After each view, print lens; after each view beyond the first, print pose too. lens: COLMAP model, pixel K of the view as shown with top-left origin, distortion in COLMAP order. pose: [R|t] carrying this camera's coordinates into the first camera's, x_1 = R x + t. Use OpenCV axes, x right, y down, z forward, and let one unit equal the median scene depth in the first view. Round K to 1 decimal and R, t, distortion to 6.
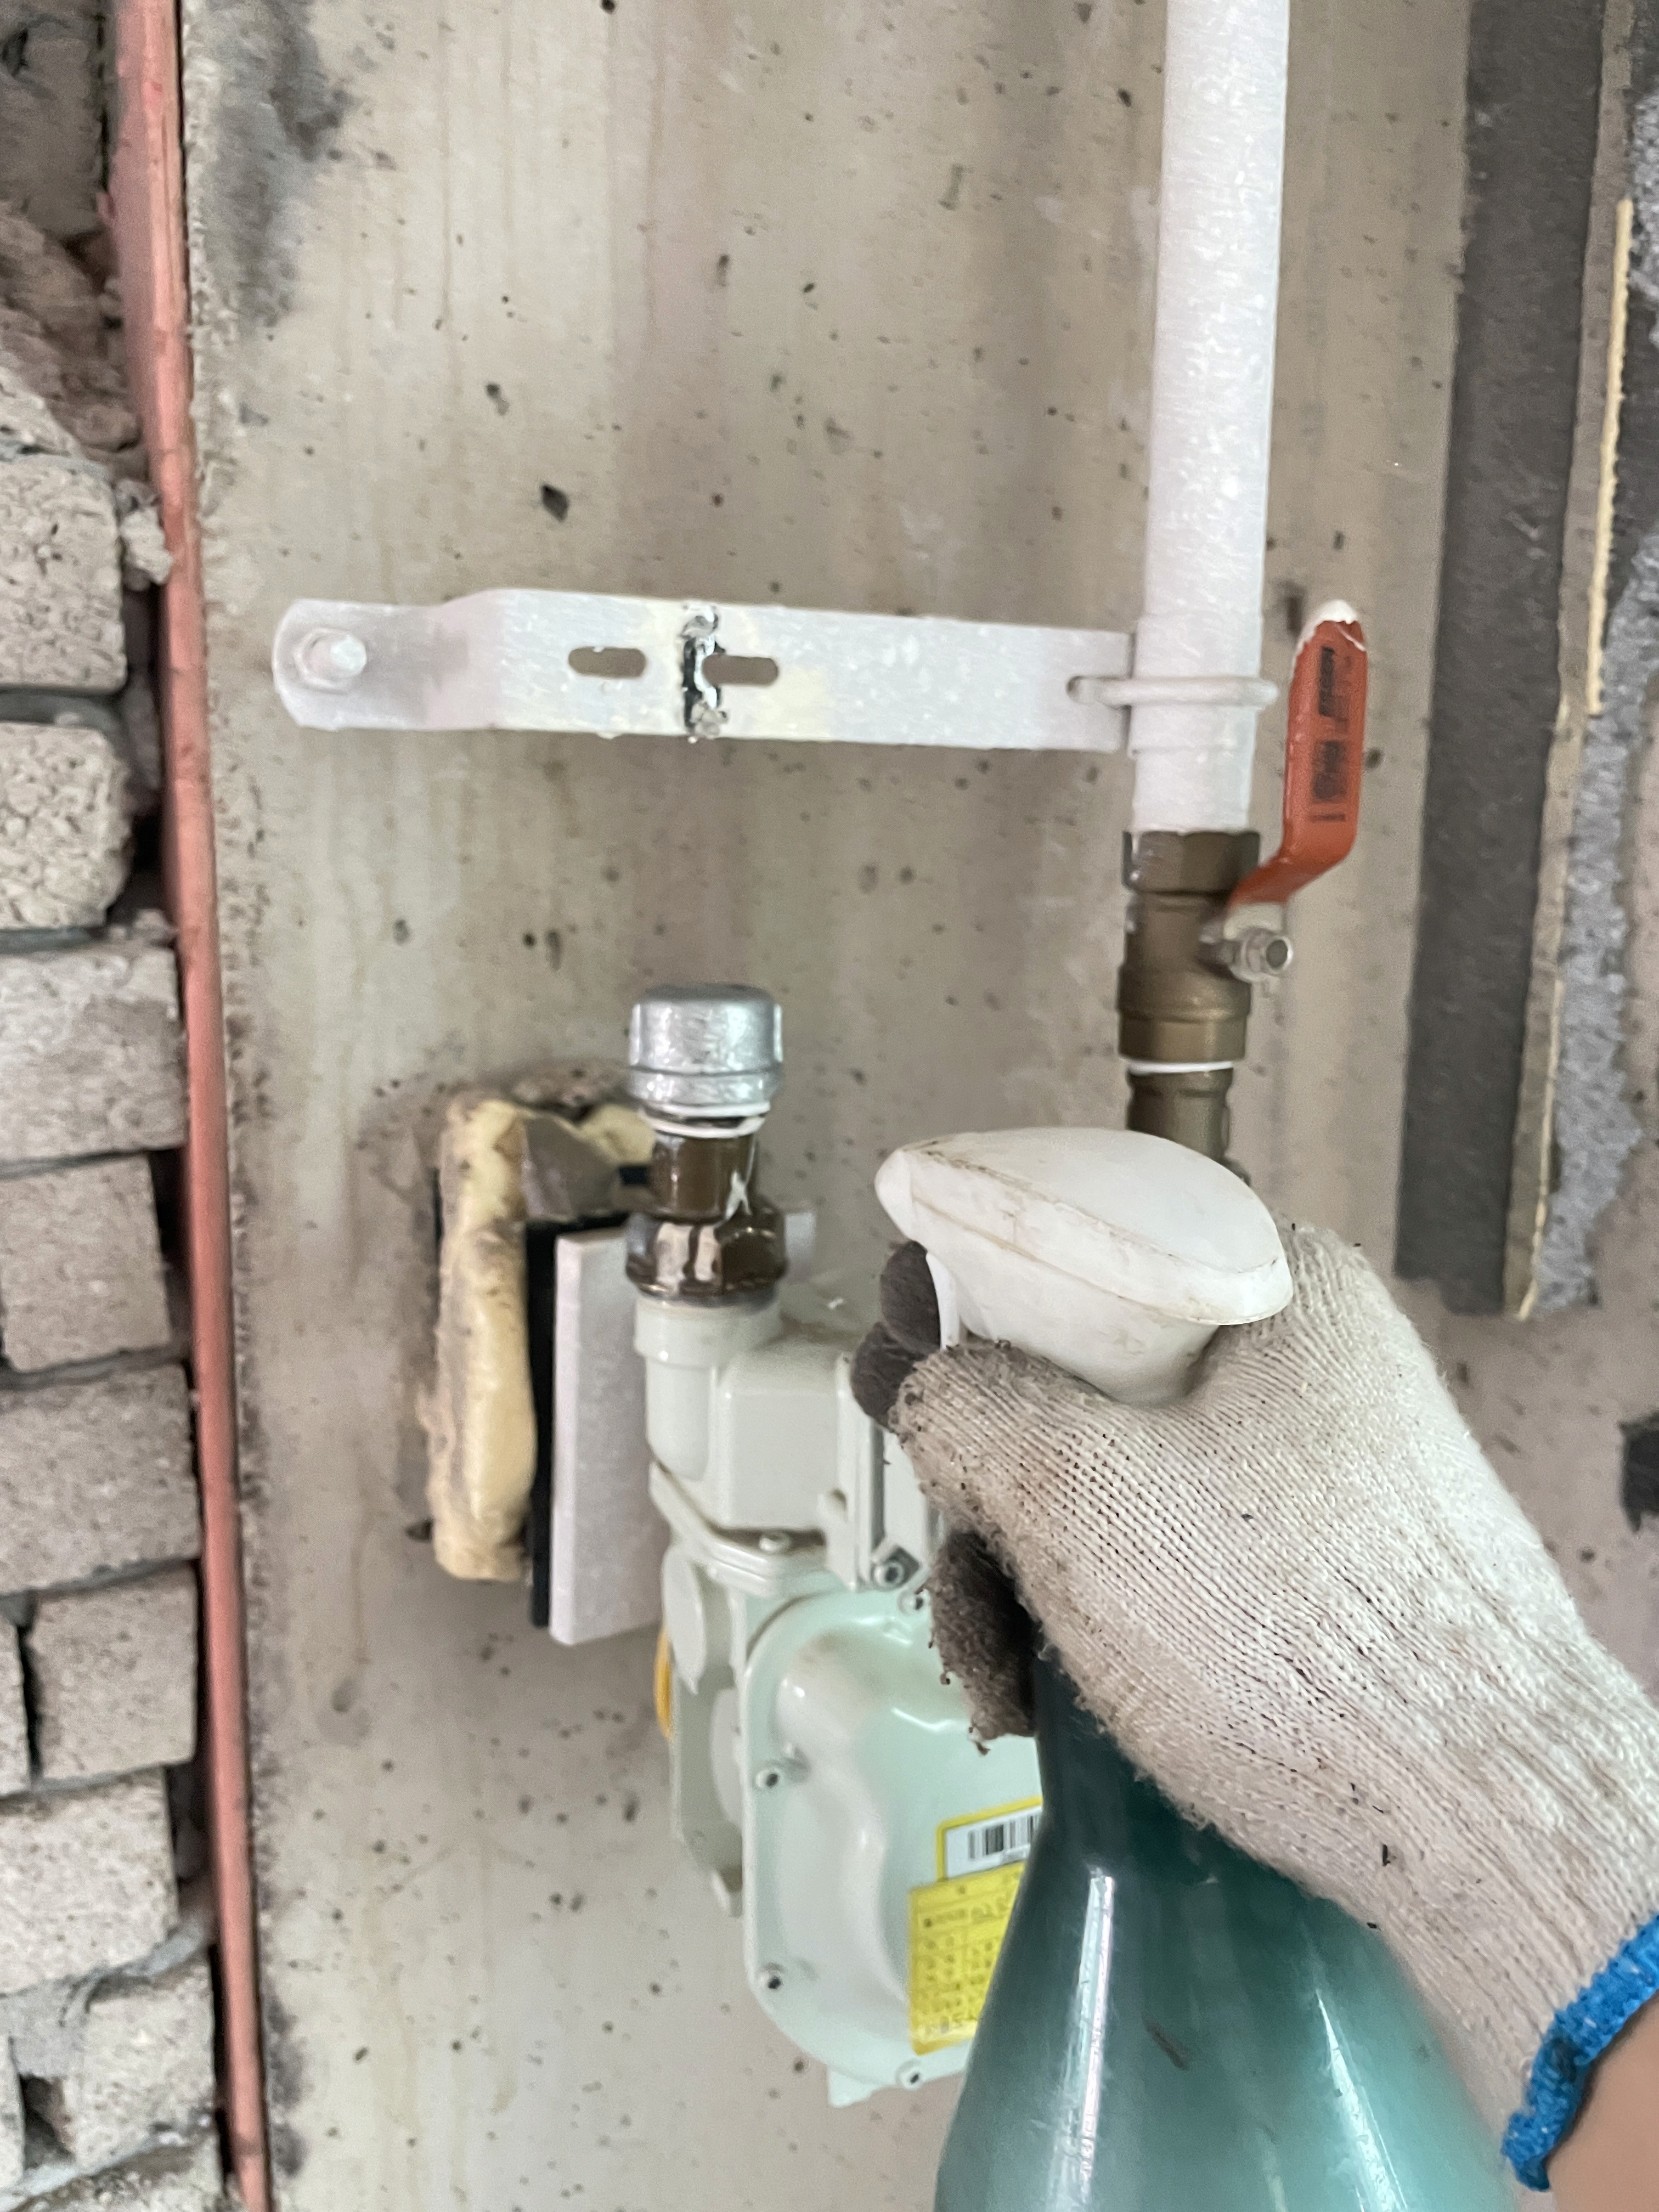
lens RADIAL K [[1706.6, 0, 818.1], [0, 1706.6, 1106.4], [0, 0, 1]] dist [-0.001512, -0.010494]
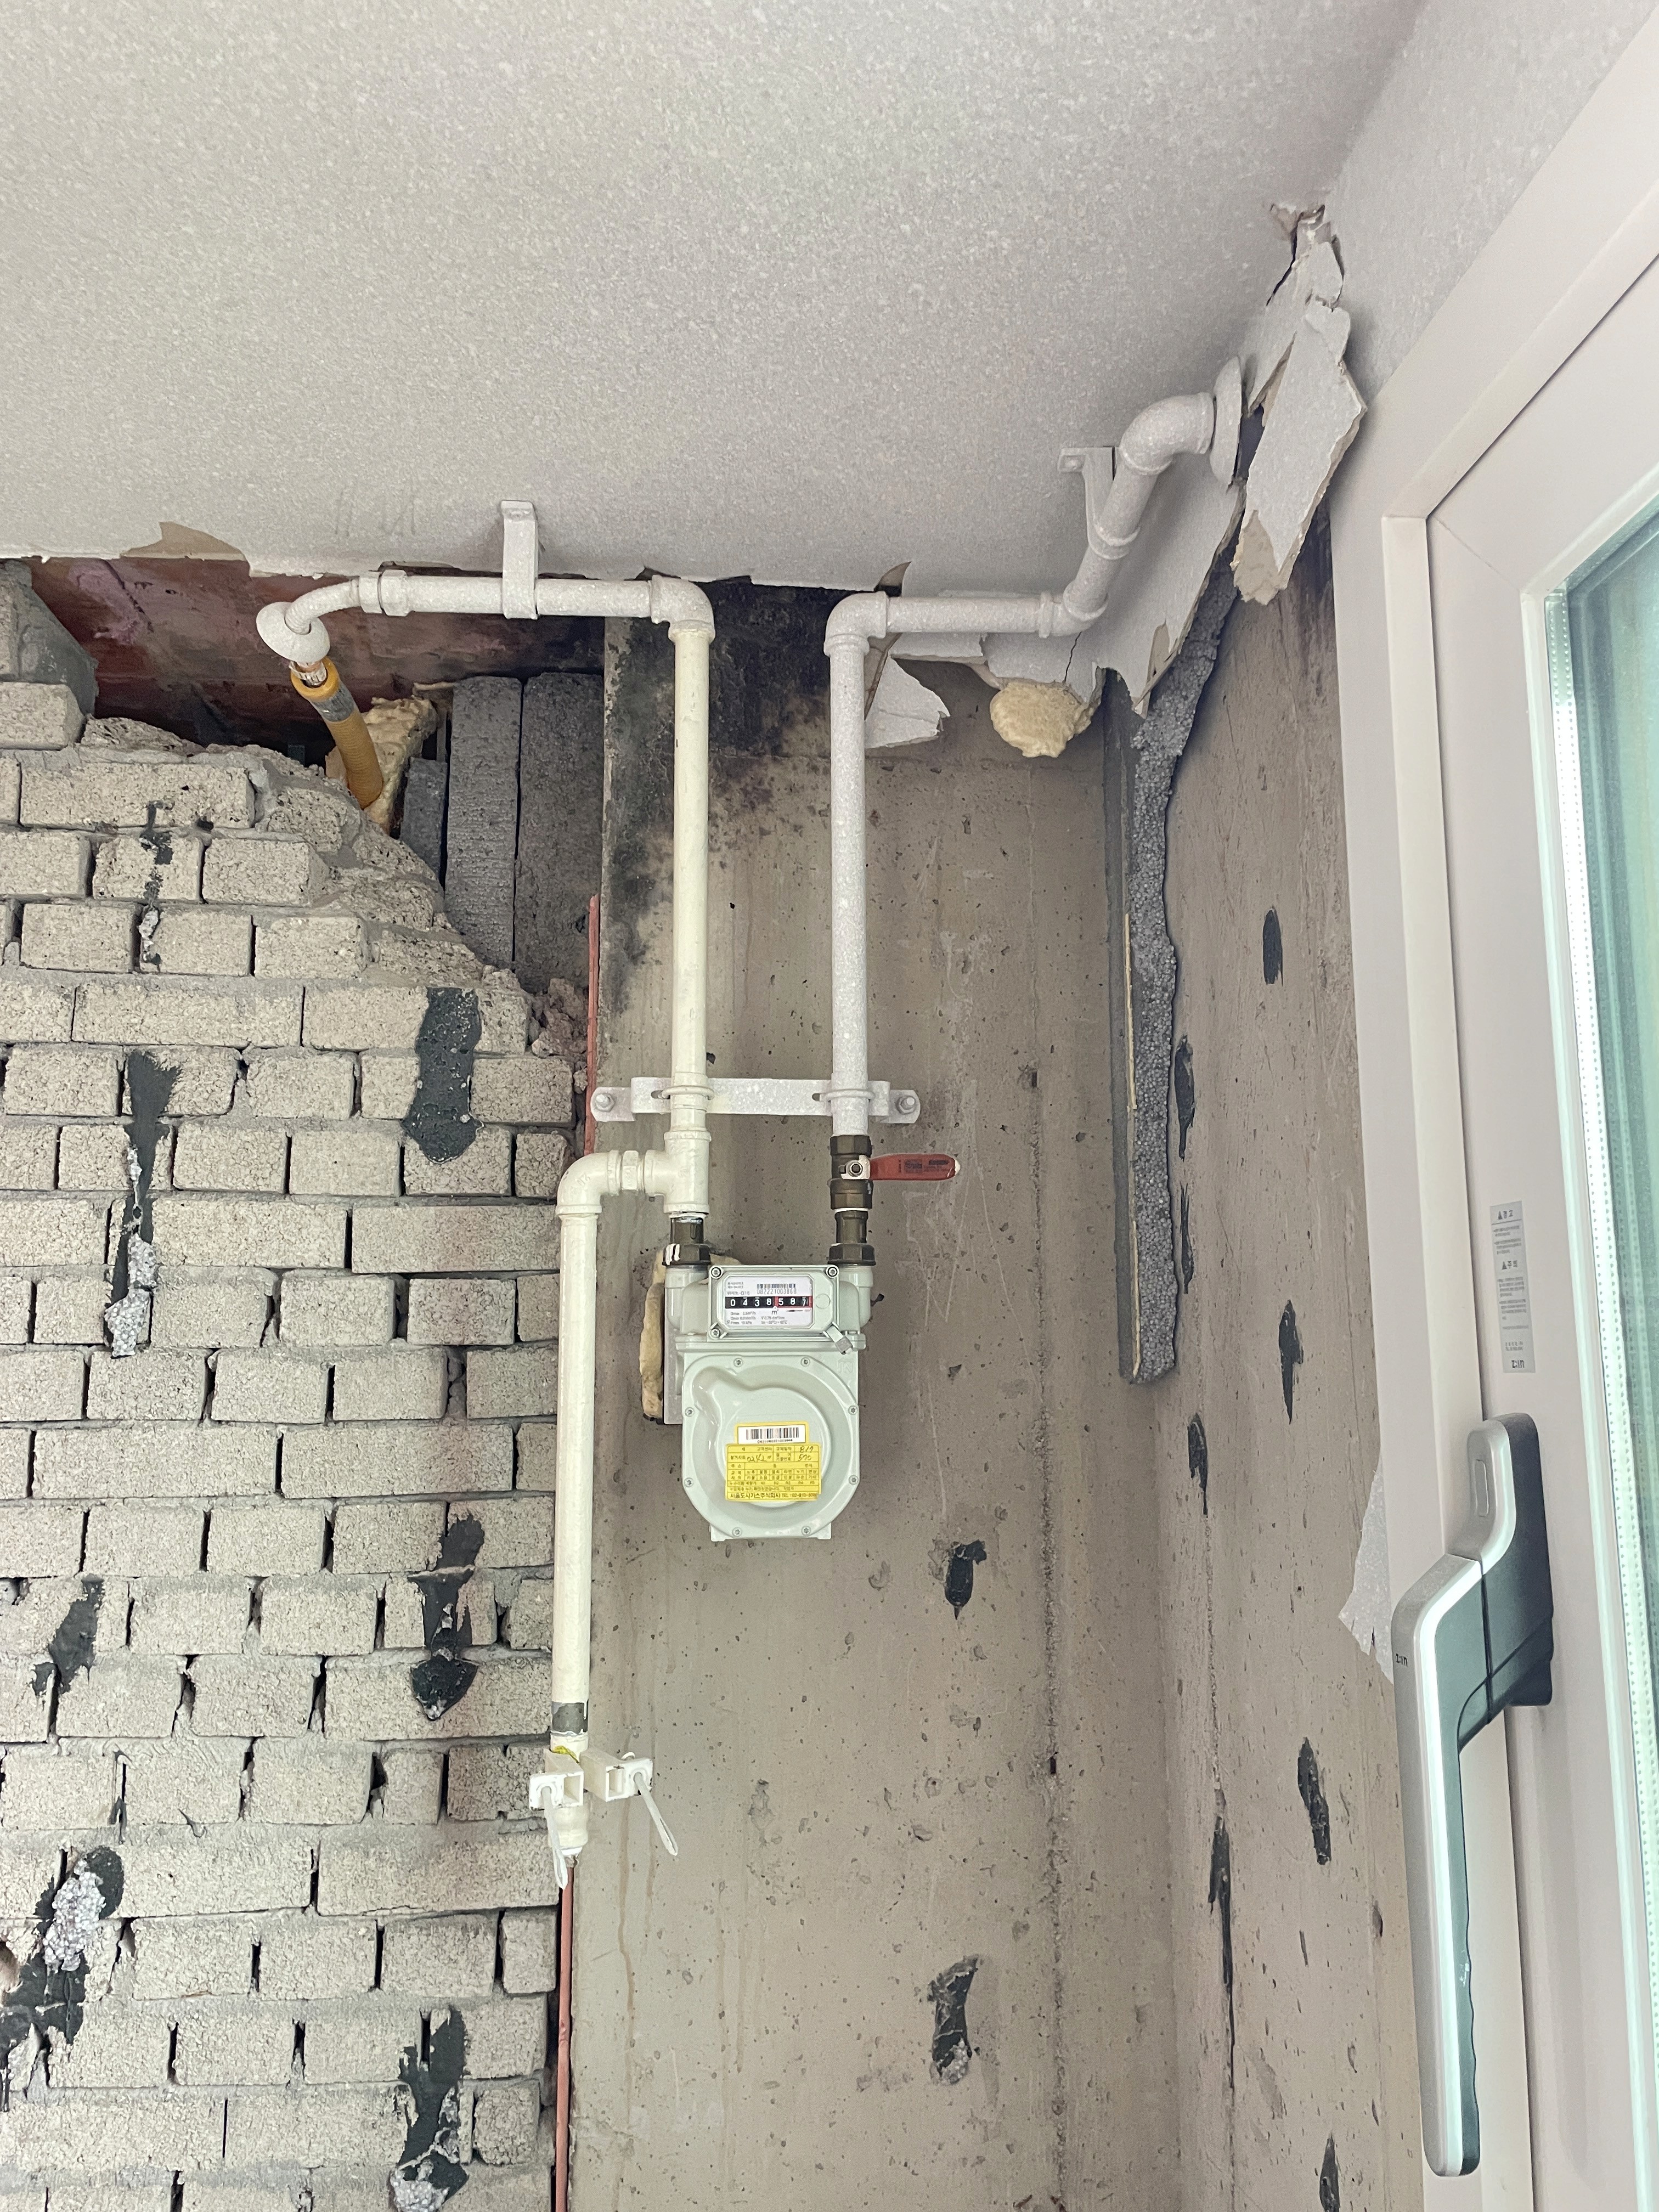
lens RADIAL K [[1706.6, 0, 829.8], [0, 1706.6, 1103.1], [0, 0, 1]] dist [-0.001512, -0.010494]
pose [[0.929465, -0.071489, -0.361918, 1.150157], [-0.050031, 0.947554, -0.315656, 0.673926], [0.365503, 0.311499, 0.877141, -1.568873]]
